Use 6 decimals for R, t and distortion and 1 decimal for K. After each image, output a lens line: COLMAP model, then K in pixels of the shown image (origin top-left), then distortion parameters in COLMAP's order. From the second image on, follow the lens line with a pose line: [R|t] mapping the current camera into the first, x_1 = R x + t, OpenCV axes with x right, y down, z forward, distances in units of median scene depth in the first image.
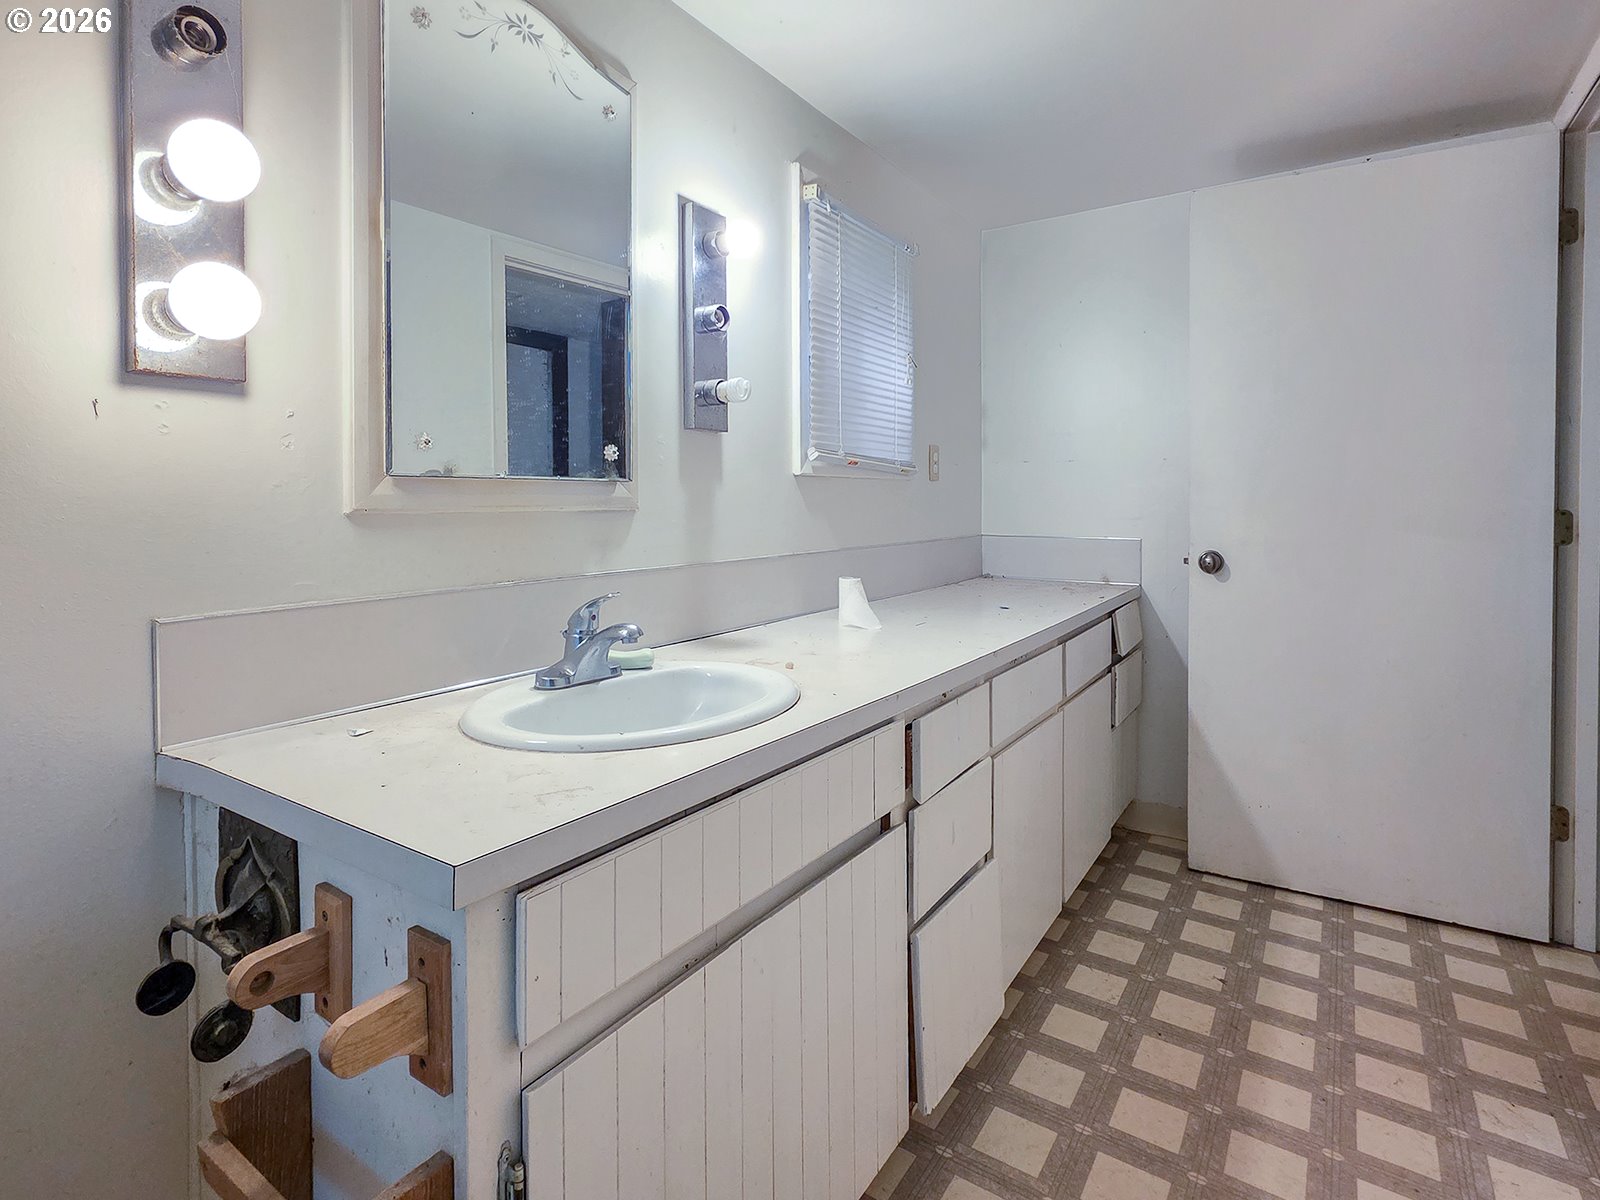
lens RADIAL K [[796.4, 0, 803.5], [0, 796.4, 547.3], [0, 0, 1]] dist [0.001028, 0.000020]
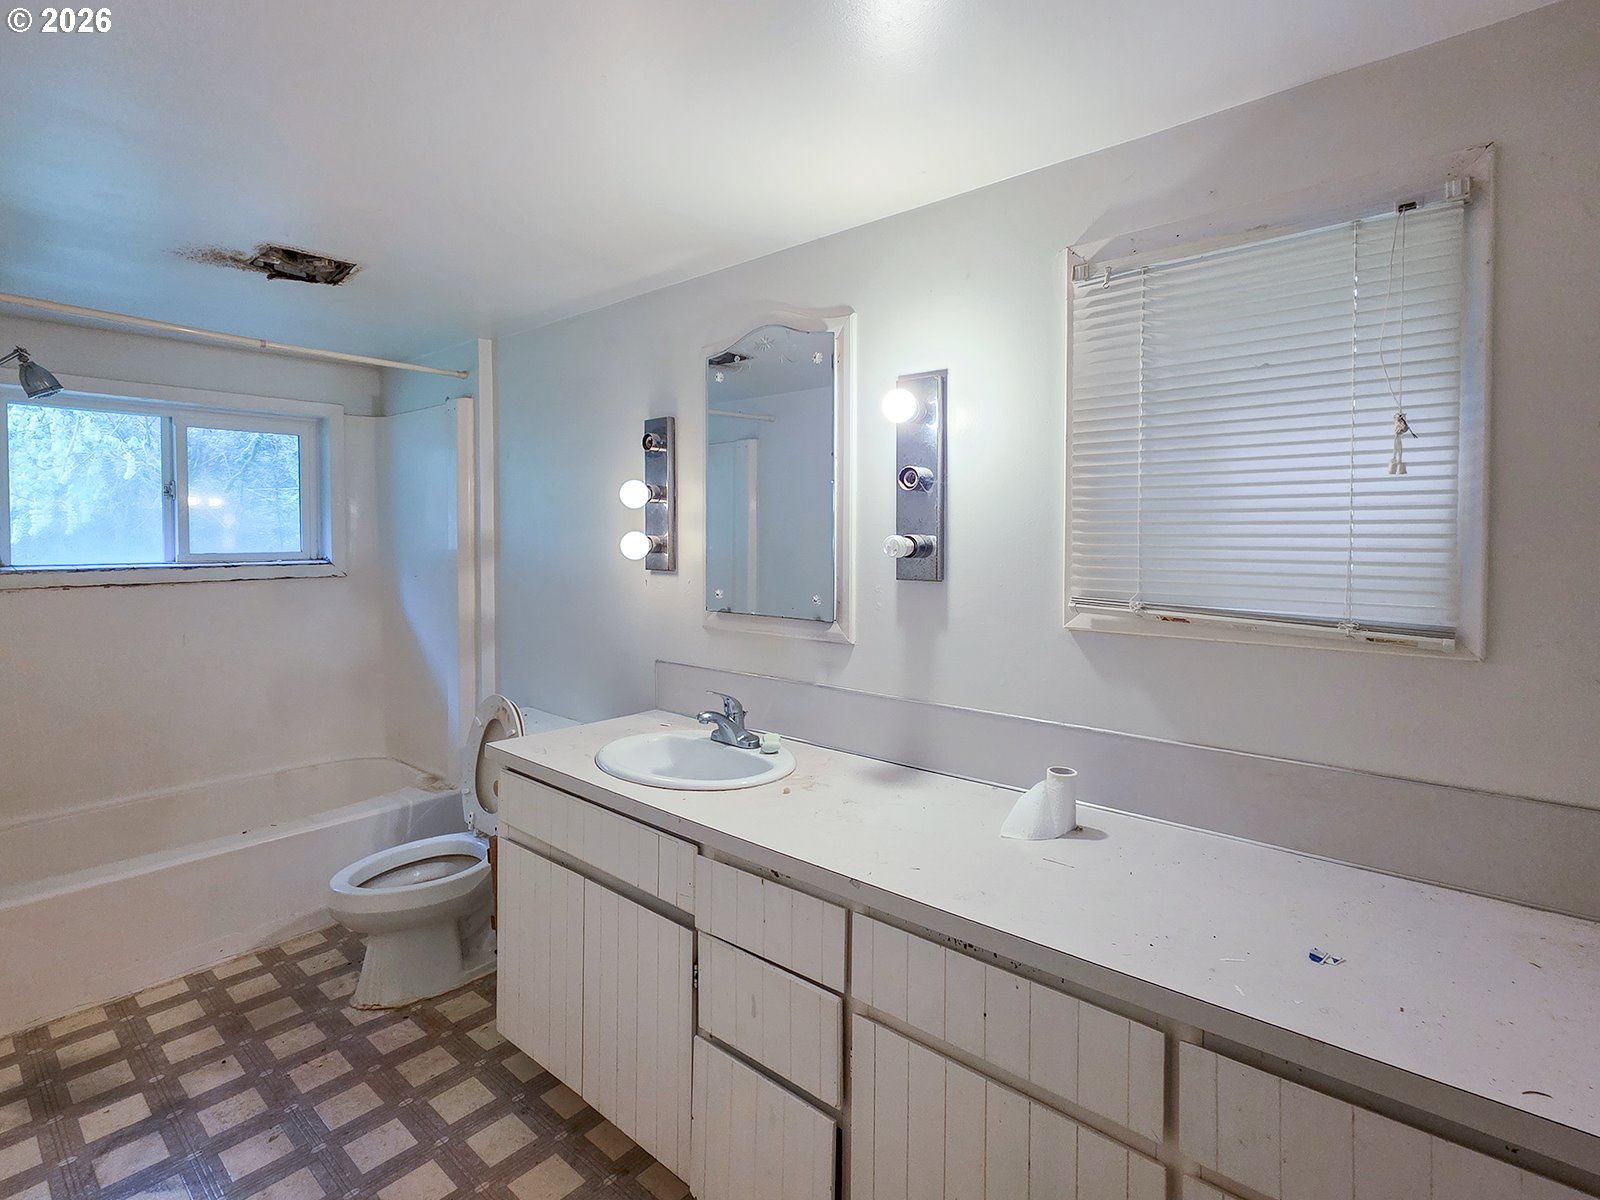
lens RADIAL K [[796.5, 0, 803.1], [0, 796.5, 589.2], [0, 0, 1]] dist [-0.000851, -0.000542]
pose [[-0.131004, 0.067252, -0.989098, 0.962327], [-0.059492, 0.995365, 0.075557, -0.205728], [0.989595, 0.068742, -0.126396, 0.972304]]
